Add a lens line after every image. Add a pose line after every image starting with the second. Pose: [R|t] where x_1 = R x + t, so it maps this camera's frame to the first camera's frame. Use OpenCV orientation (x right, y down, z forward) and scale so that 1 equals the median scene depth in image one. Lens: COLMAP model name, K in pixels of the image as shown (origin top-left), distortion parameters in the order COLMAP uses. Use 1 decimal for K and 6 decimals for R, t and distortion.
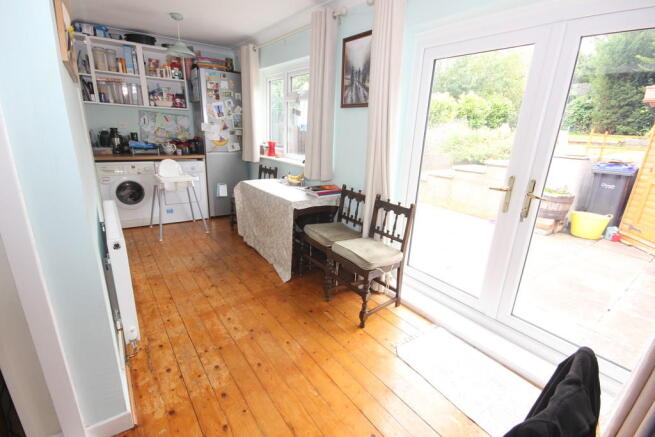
lens RADIAL K [[303.2, 0, 327.0], [0, 303.2, 218.6], [0, 0, 1]] dist [0.003507, 0.001400]
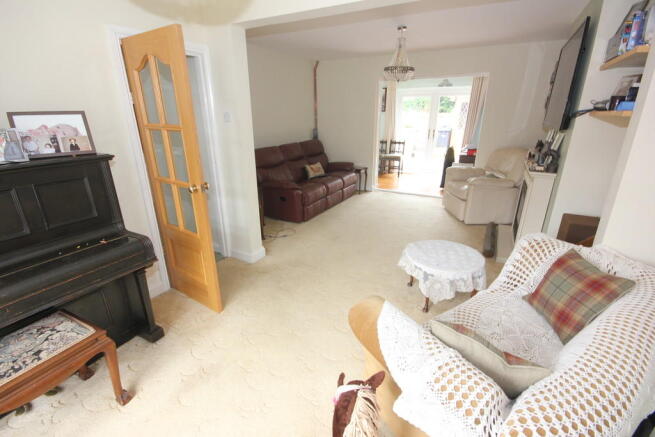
lens RADIAL K [[303.2, 0, 327.6], [0, 303.2, 220.2], [0, 0, 1]] dist [0.003507, 0.001400]
pose [[0.905276, -0.179440, 0.385068, -1.781838], [0.161363, 0.983724, 0.079055, 0.387068], [-0.392986, -0.009431, 0.919496, -1.612102]]
